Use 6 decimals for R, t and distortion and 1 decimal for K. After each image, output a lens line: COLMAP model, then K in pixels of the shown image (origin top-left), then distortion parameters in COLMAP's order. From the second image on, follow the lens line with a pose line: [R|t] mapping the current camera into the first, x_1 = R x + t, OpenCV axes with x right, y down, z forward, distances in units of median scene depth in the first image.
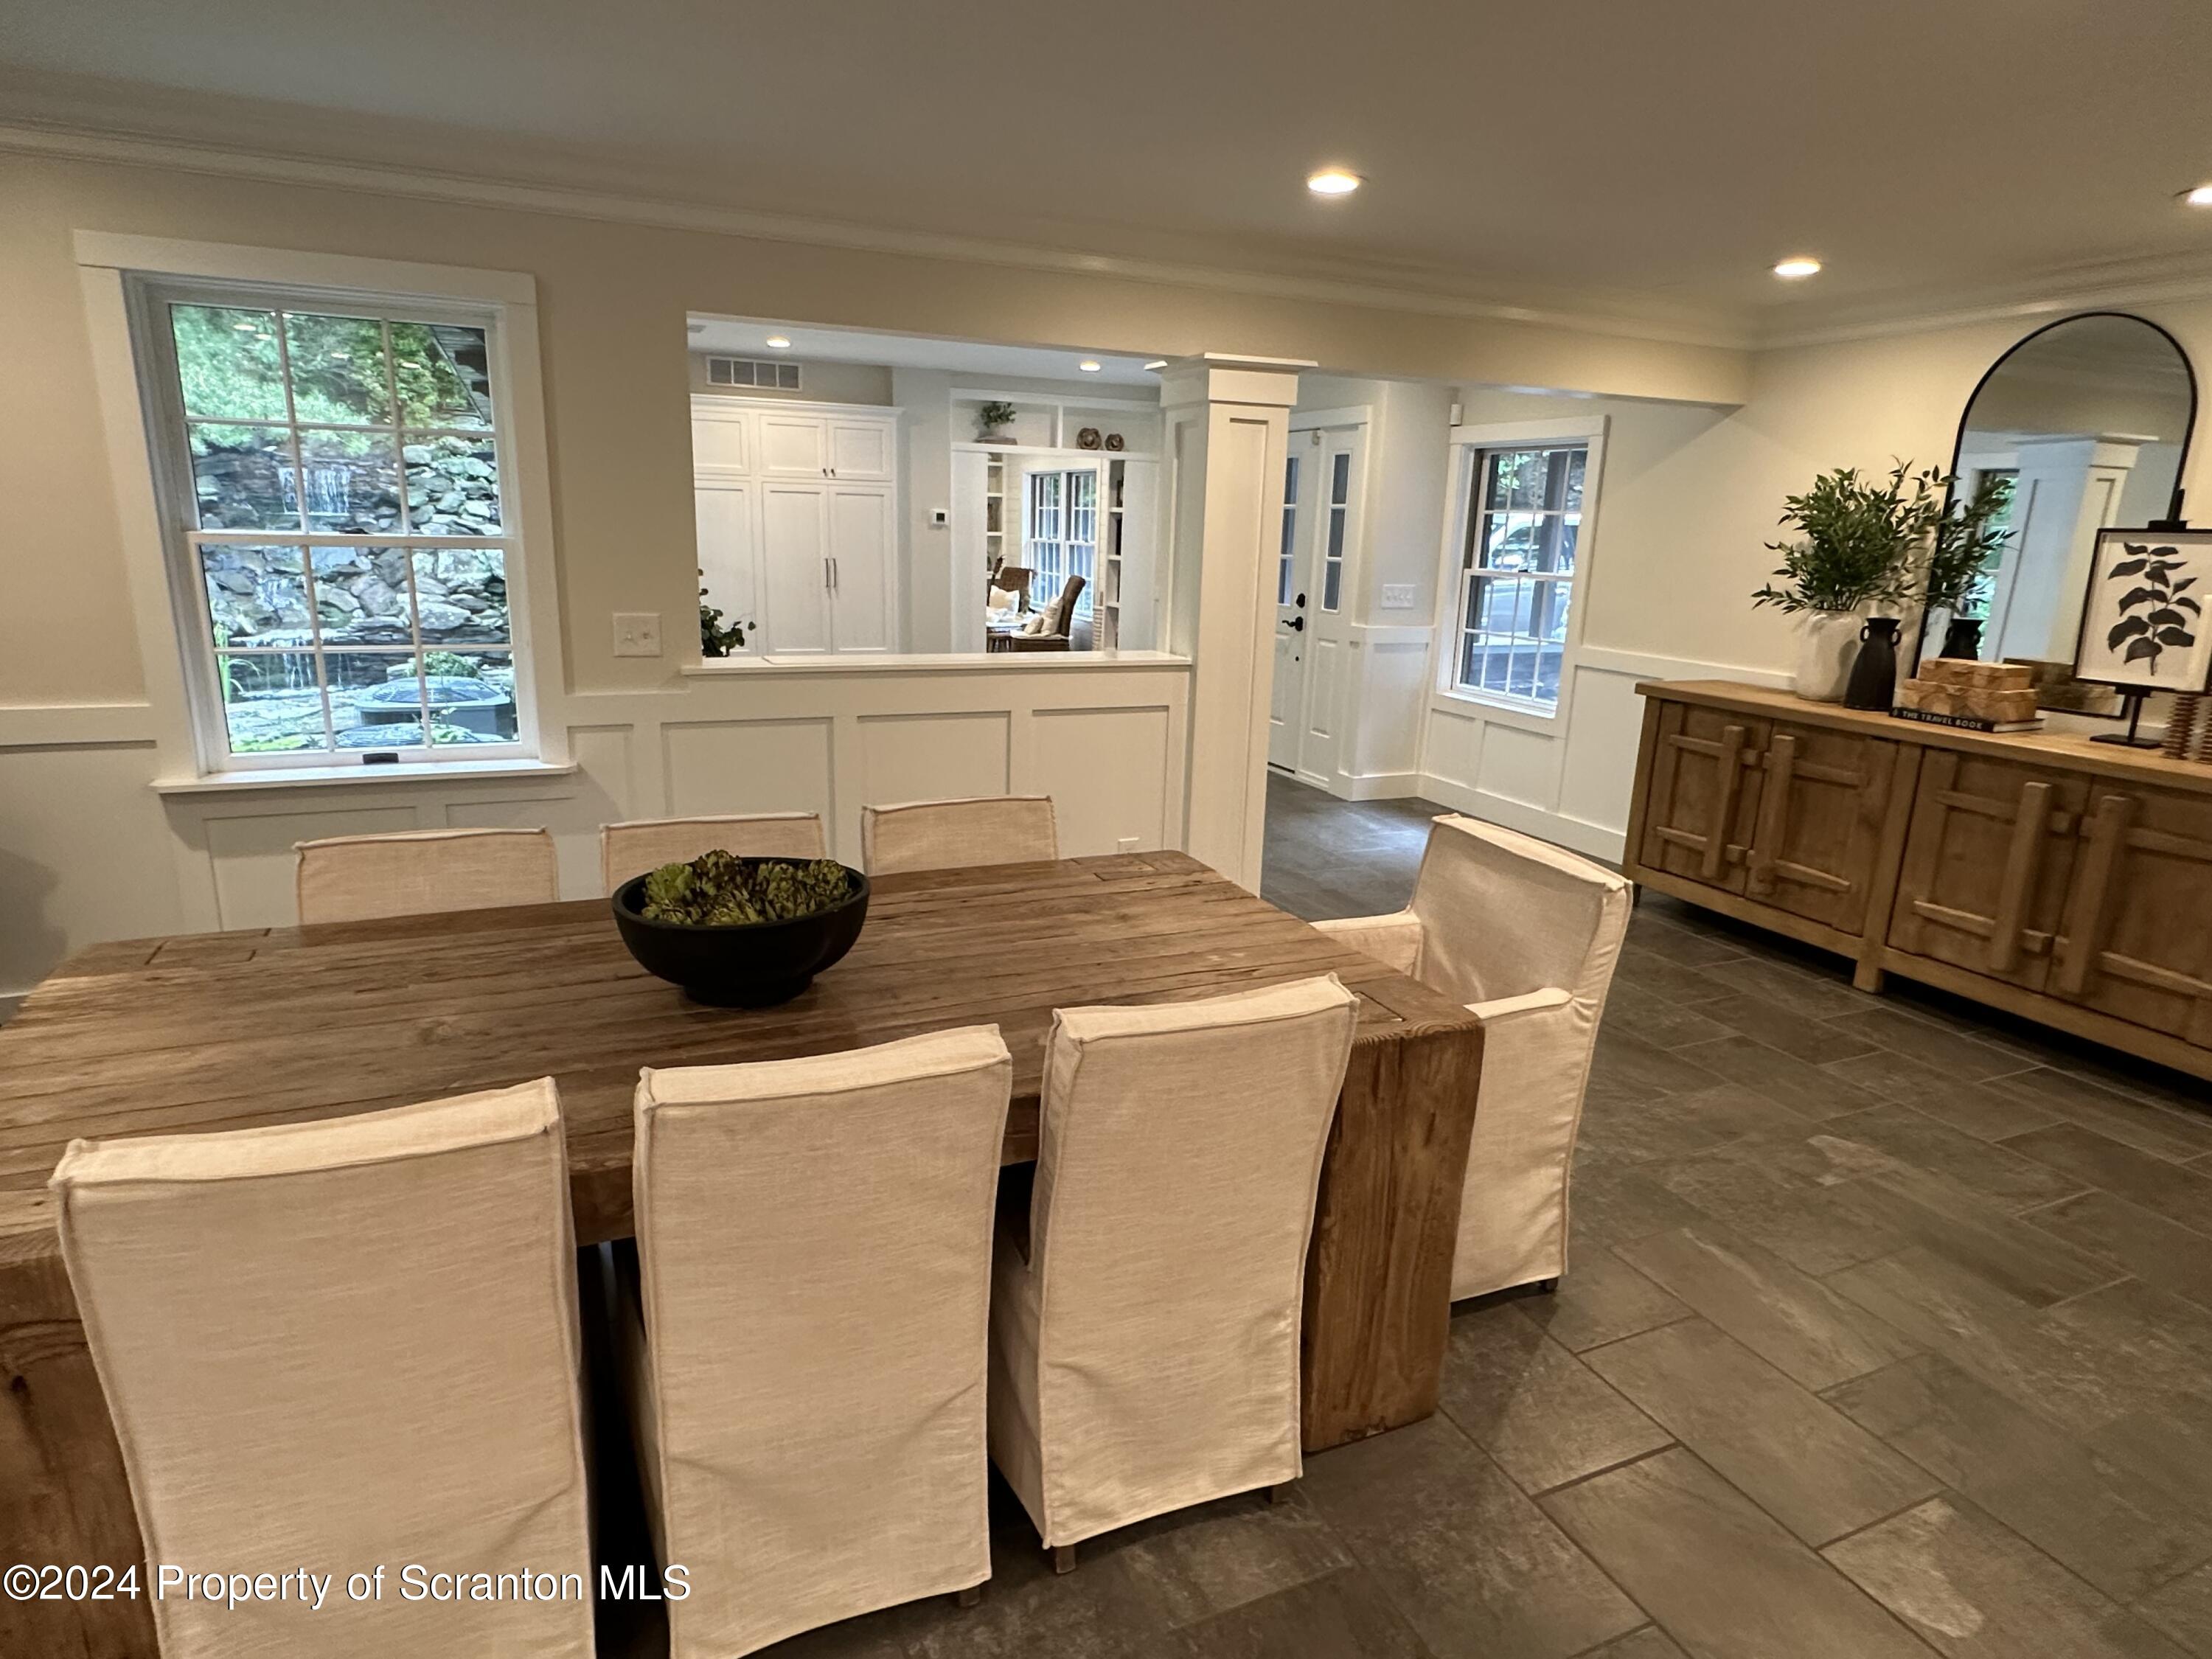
lens RADIAL K [[1248.7, 0, 1101.2], [0, 1248.7, 837.4], [0, 0, 1]] dist [-0.005372, -0.001333]
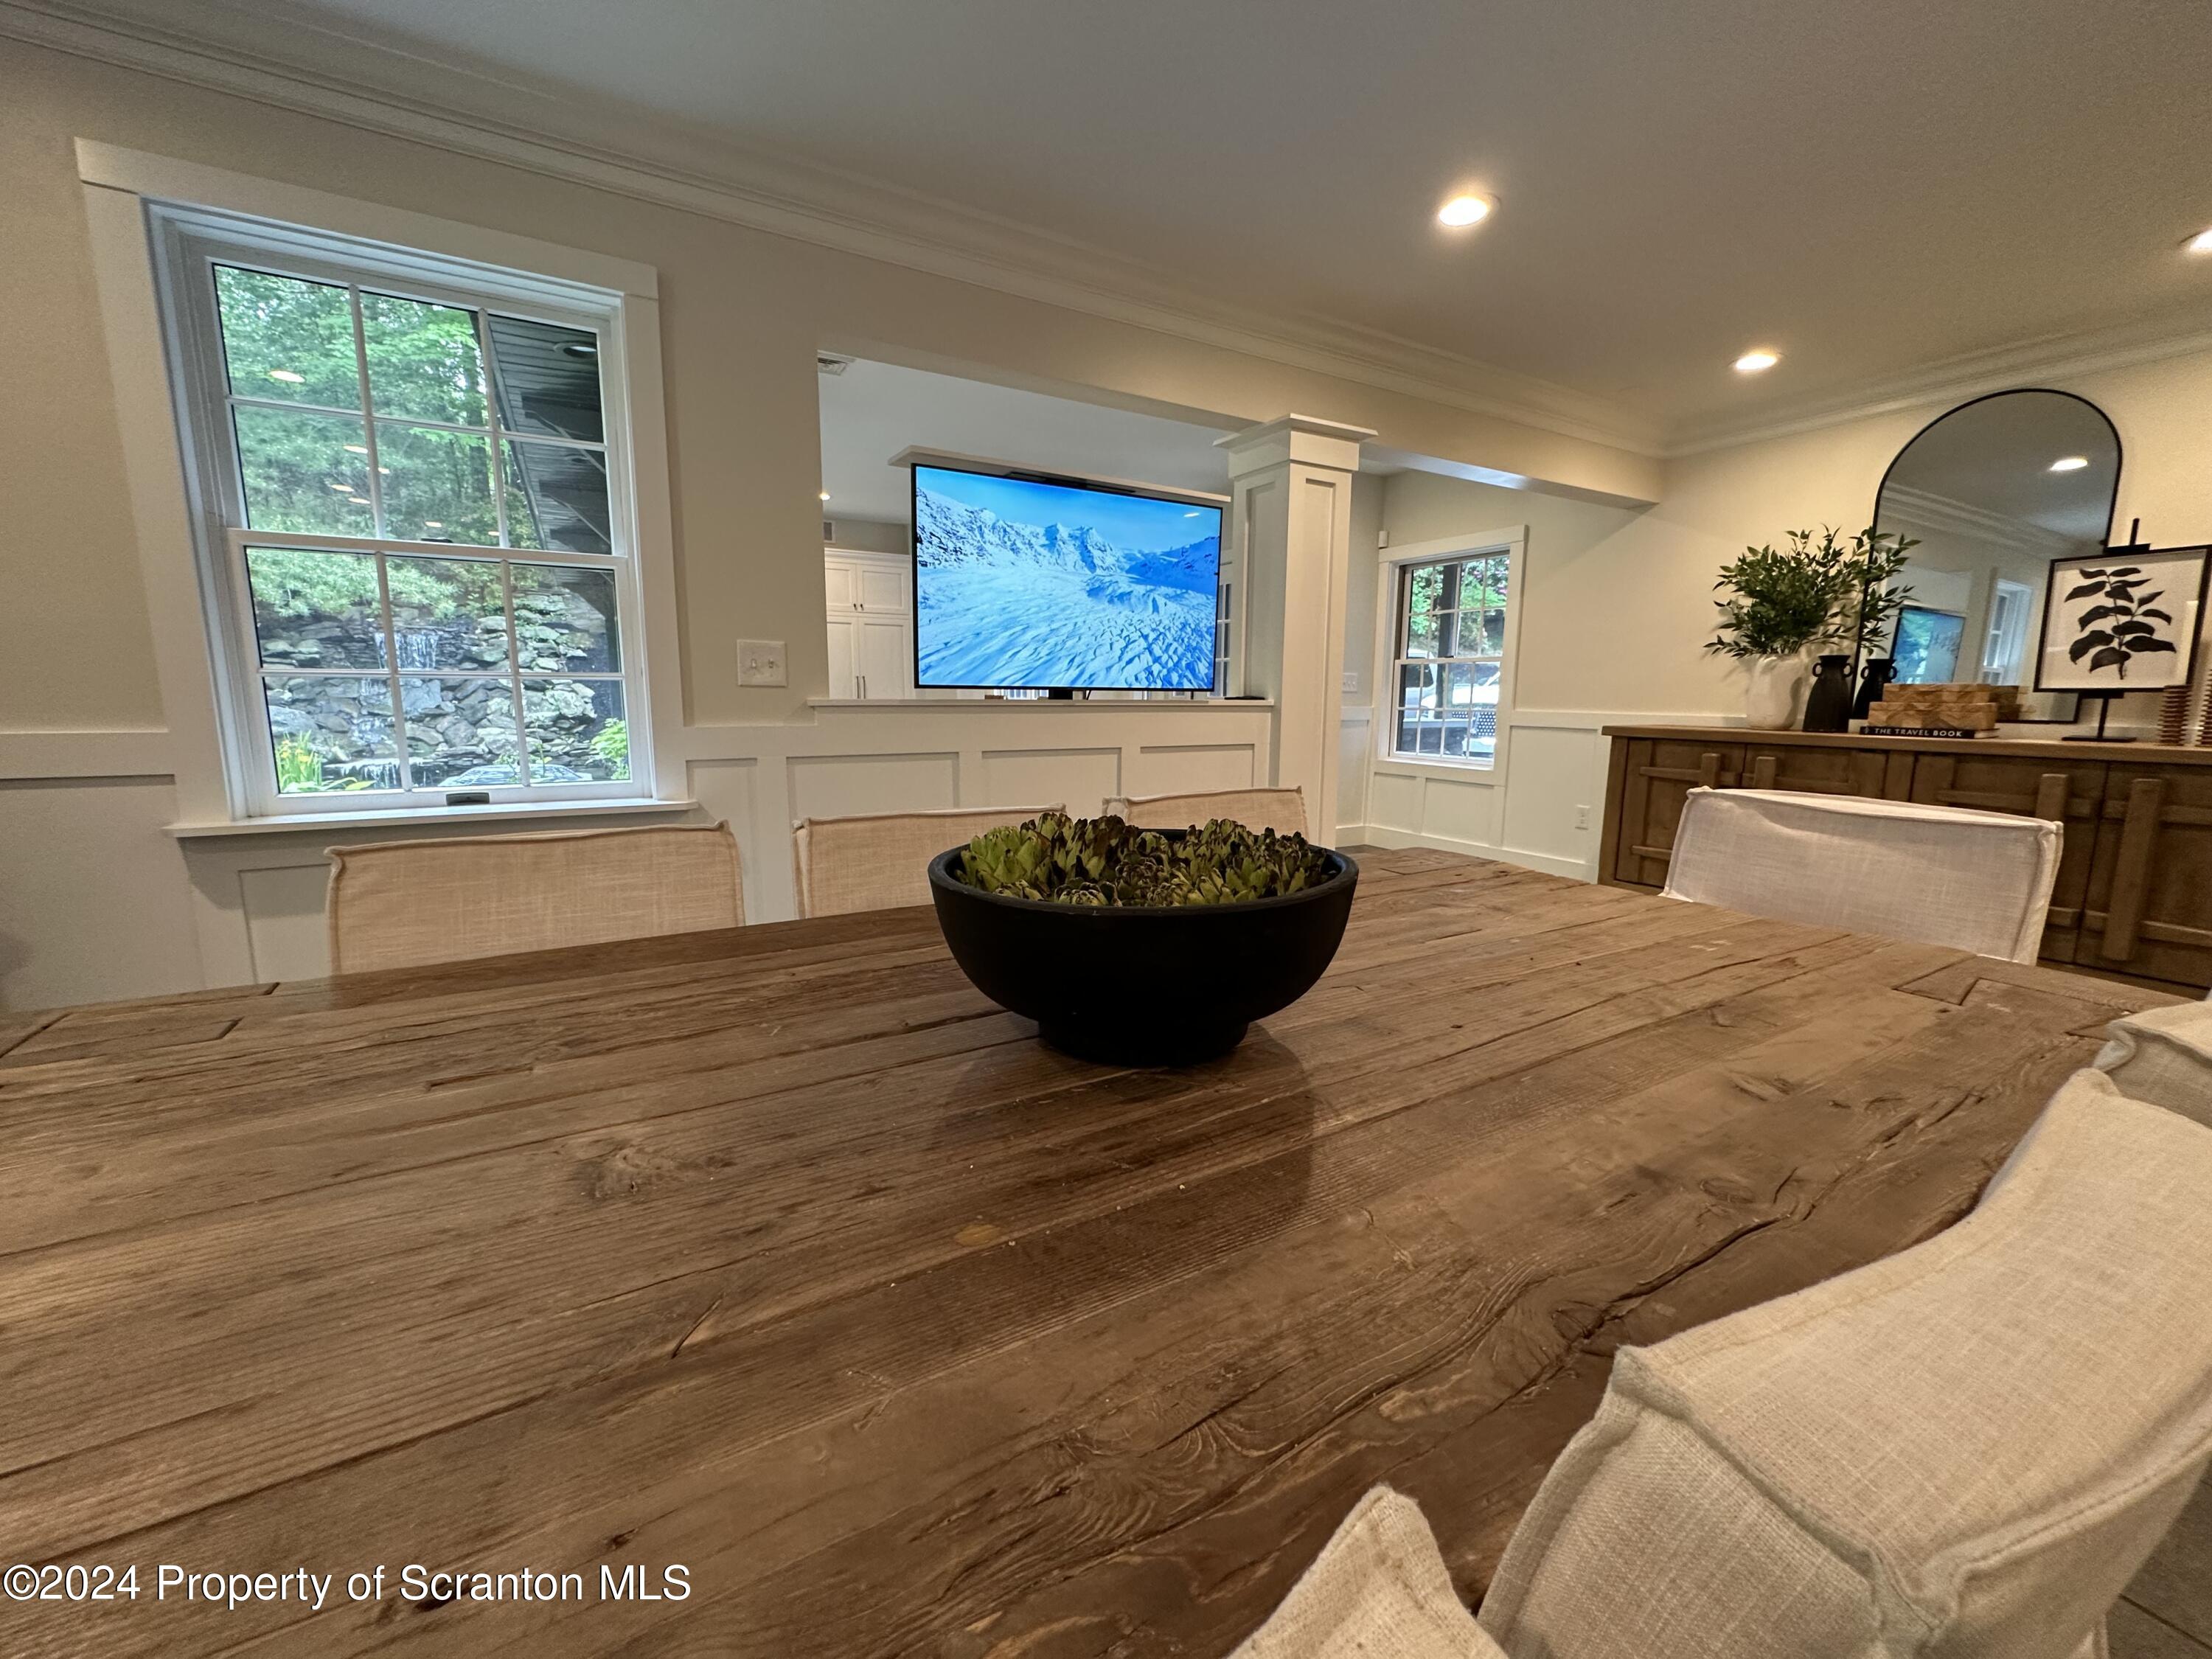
lens RADIAL K [[879.5, 0, 1106.9], [0, 879.5, 826.2], [0, 0, 1]] dist [-0.002717, -0.000393]
pose [[0.992793, -0.038928, 0.113347, -0.186664], [0.049570, 0.994465, -0.092640, 0.033750], [-0.109114, 0.097591, 0.989227, 0.314280]]
